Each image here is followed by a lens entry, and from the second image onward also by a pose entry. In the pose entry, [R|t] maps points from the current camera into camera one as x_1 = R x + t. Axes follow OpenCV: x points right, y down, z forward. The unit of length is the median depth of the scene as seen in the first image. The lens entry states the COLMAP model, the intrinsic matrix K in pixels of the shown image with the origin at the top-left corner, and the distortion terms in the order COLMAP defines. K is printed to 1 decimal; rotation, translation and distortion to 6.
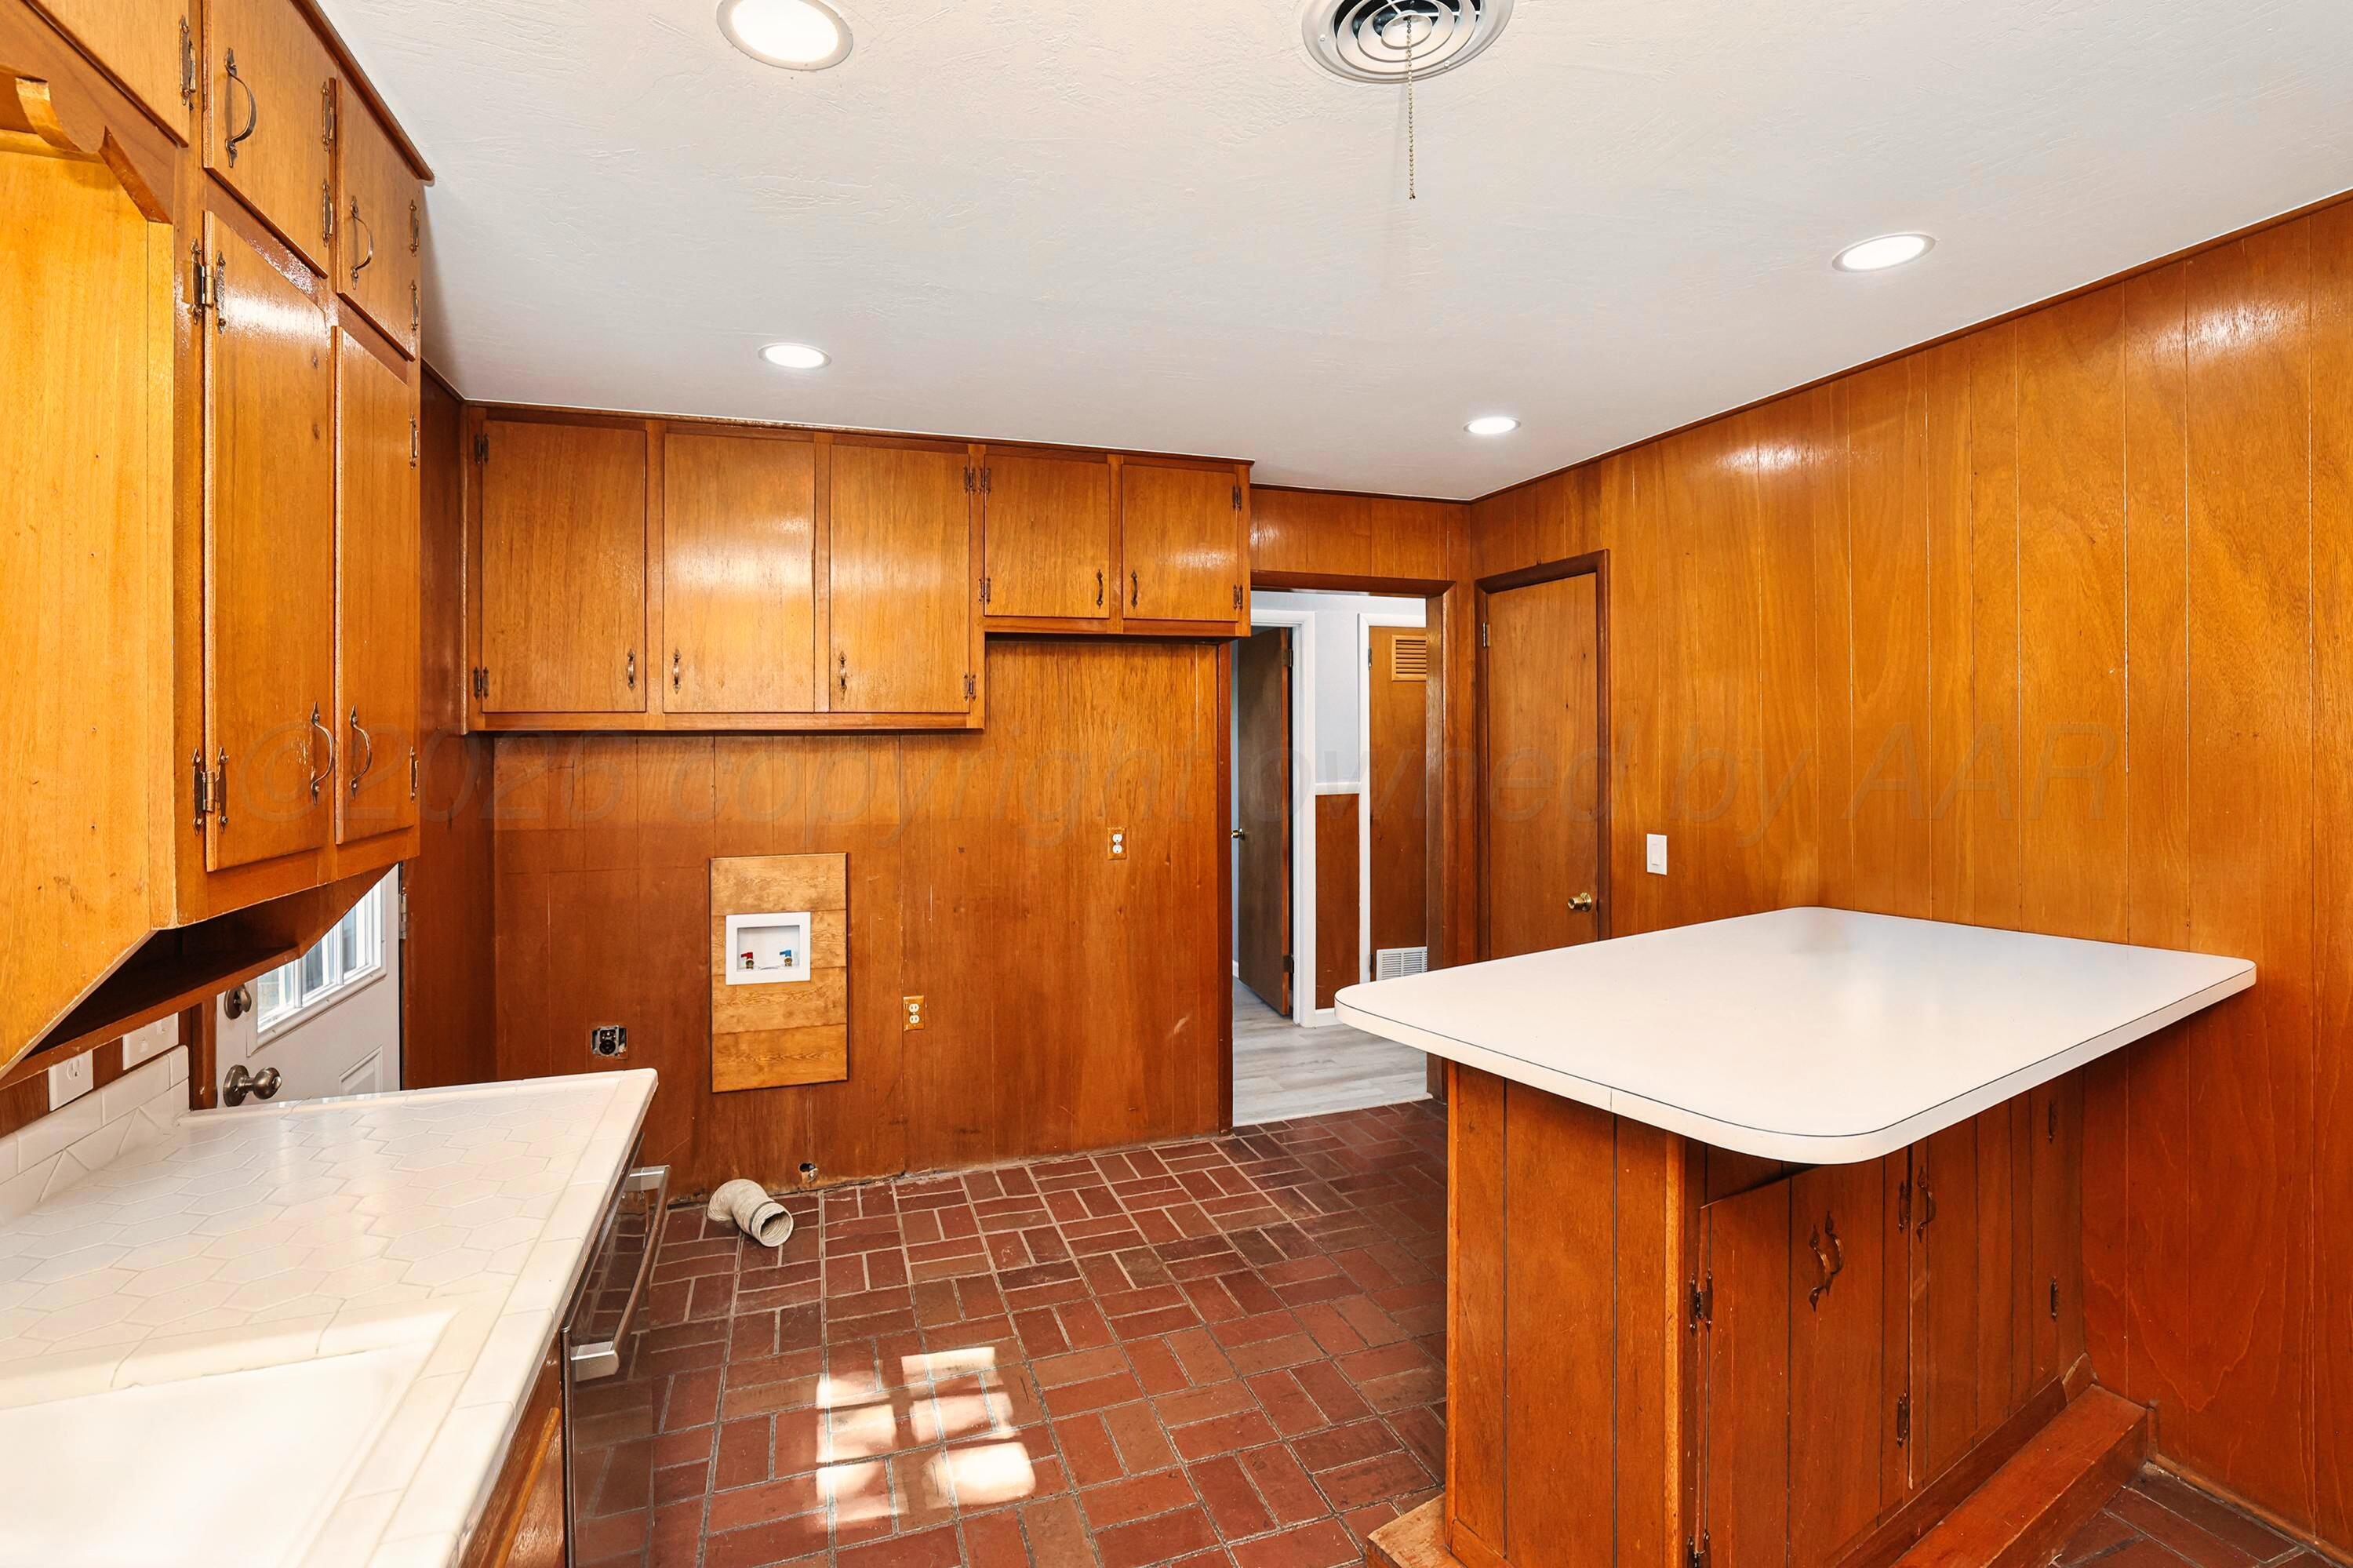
lens RADIAL K [[1062.2, 0, 1156.5], [0, 1062.2, 717.1], [0, 0, 1]] dist [-0.049358, 0.020718]
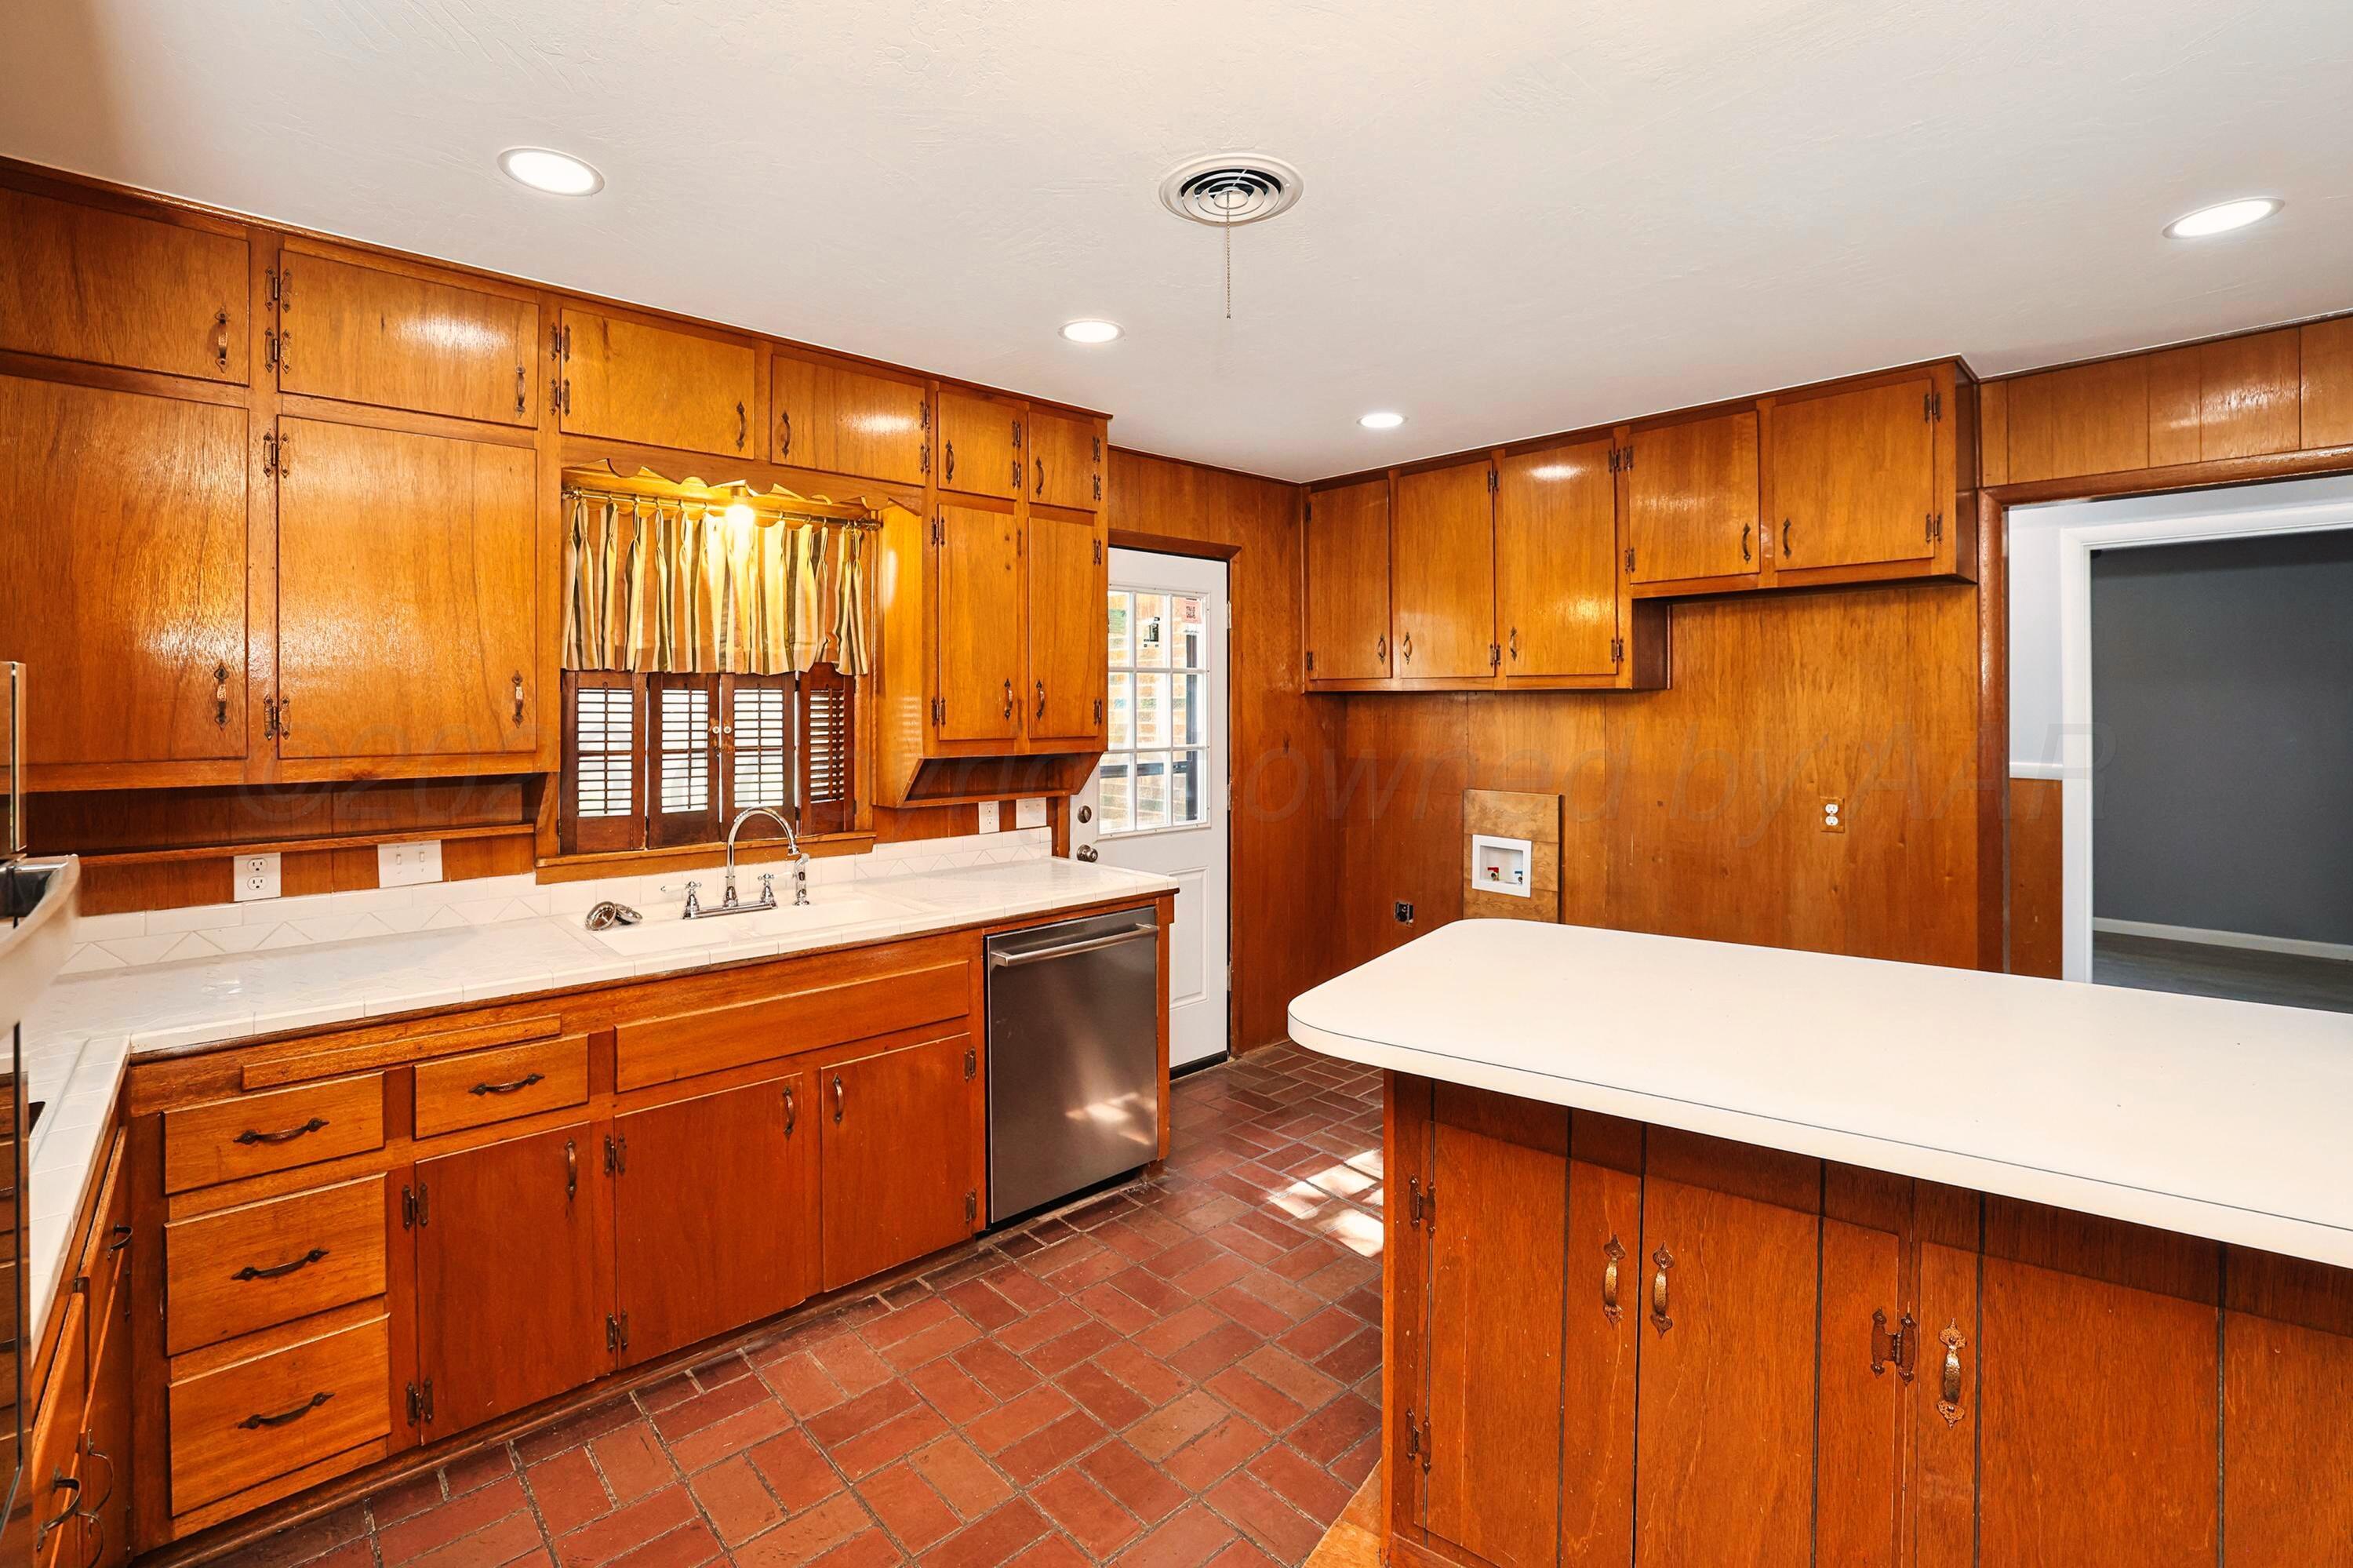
lens RADIAL K [[1042.9, 0, 1181.4], [0, 1042.9, 710.9], [0, 0, 1]] dist [-0.042661, 0.000538]
pose [[0.412937, 0.011482, -0.910687, 0.582612], [0.008371, 0.999830, 0.016401, 0.012012], [0.910721, -0.014396, 0.412771, 0.143559]]
